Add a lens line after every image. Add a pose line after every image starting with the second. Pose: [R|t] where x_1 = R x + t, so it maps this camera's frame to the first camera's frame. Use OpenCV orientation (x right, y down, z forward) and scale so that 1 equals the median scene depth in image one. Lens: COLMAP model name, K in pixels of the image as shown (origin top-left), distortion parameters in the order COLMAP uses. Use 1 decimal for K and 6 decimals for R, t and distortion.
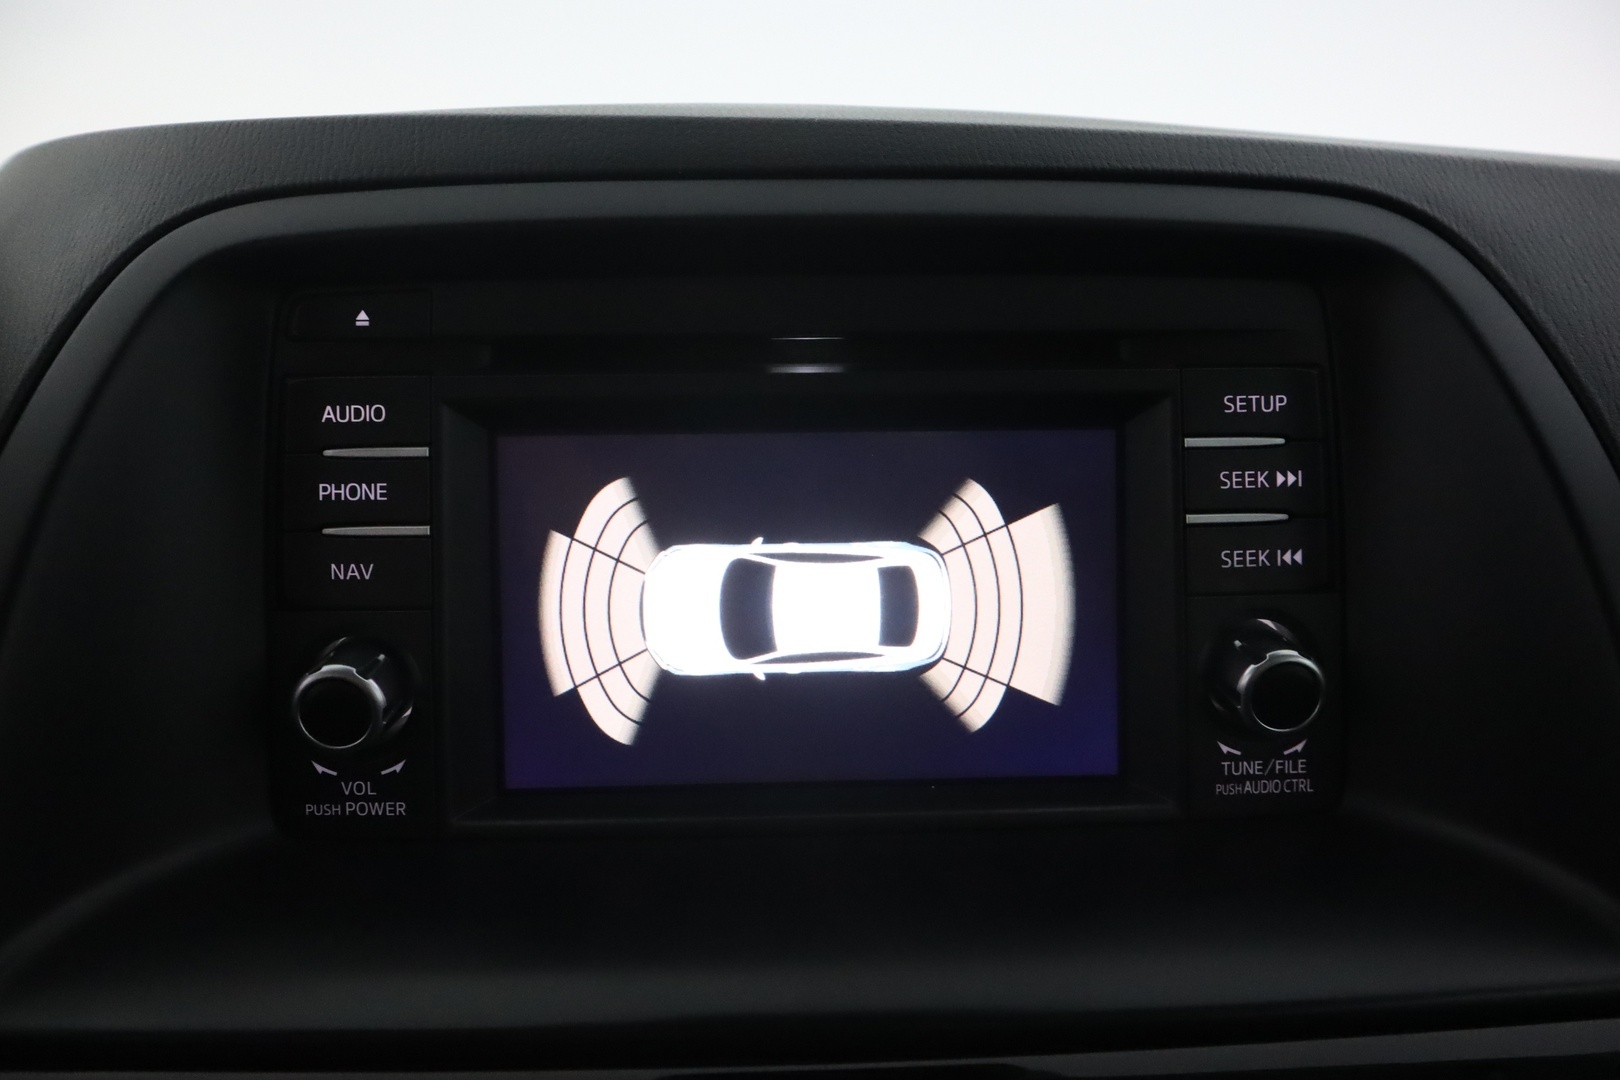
lens RADIAL K [[1108.6, 0, 800.2], [0, 1108.6, 544.1], [0, 0, 1]] dist [0.003064, -0.001311]
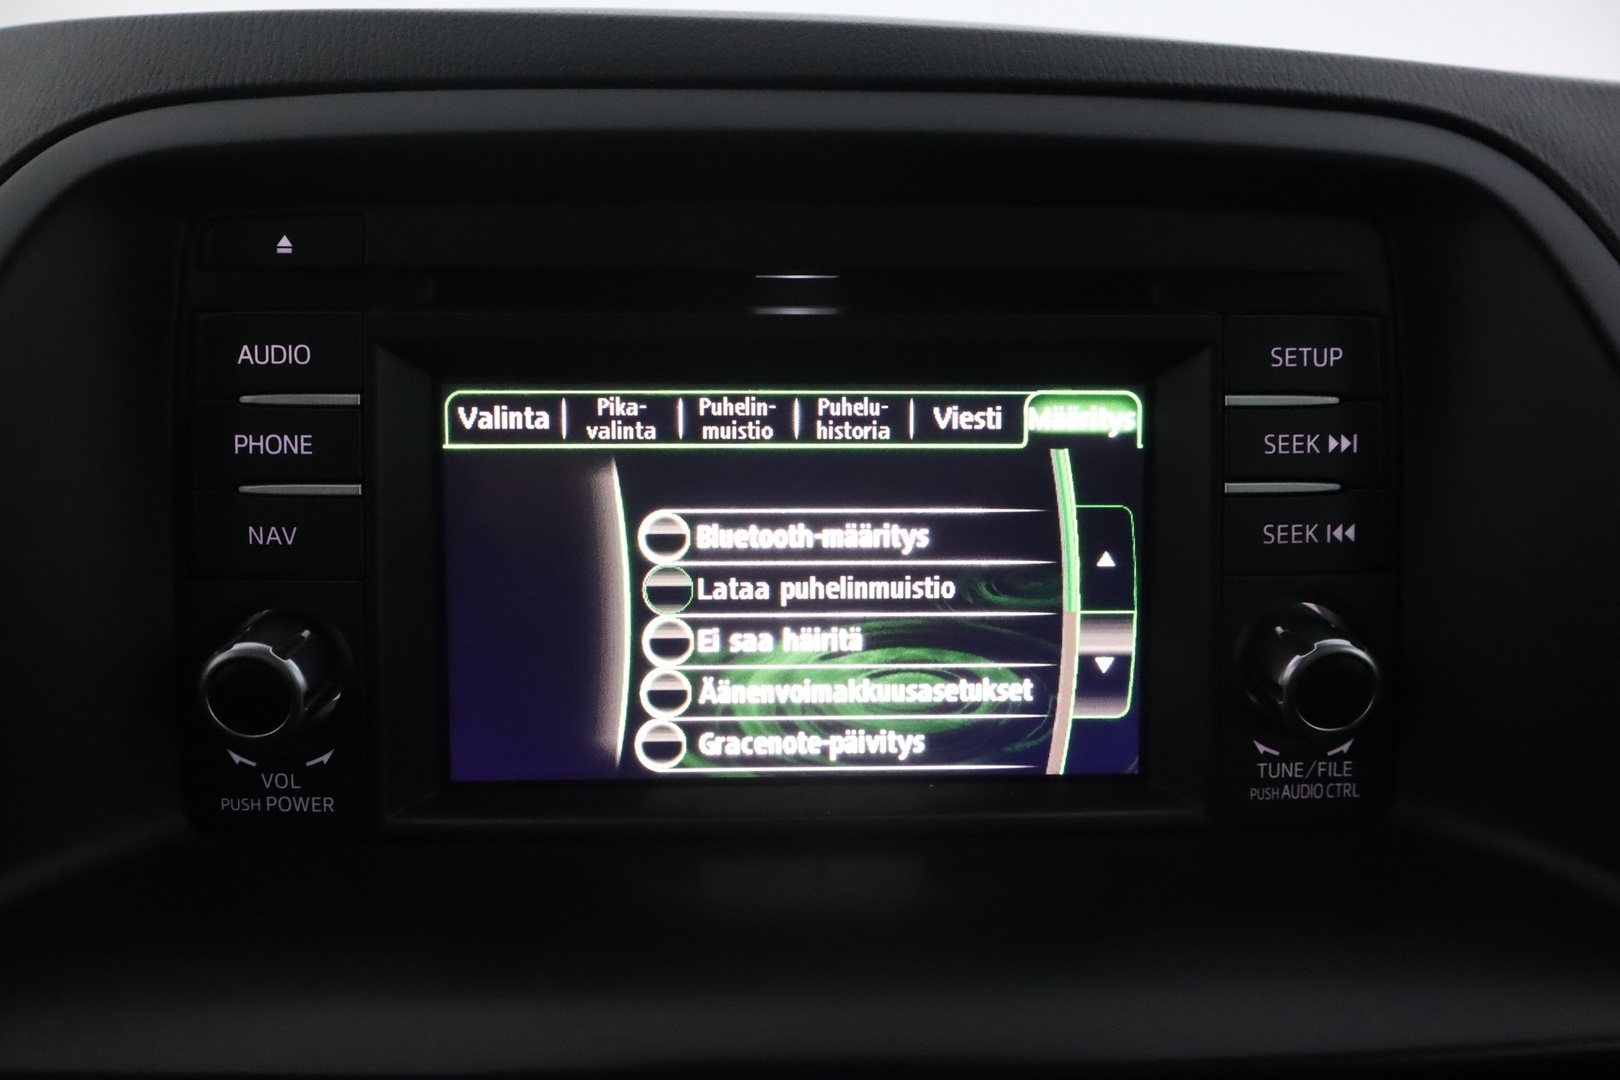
lens RADIAL K [[1108.6, 0, 800.2], [0, 1108.6, 544.1], [0, 0, 1]] dist [0.003064, -0.001311]
pose [[0.999915, 0.013042, 0.000609, 0.012298], [-0.013055, 0.999332, 0.034139, -0.003830], [-0.000163, -0.034144, 0.999417, 0.122095]]
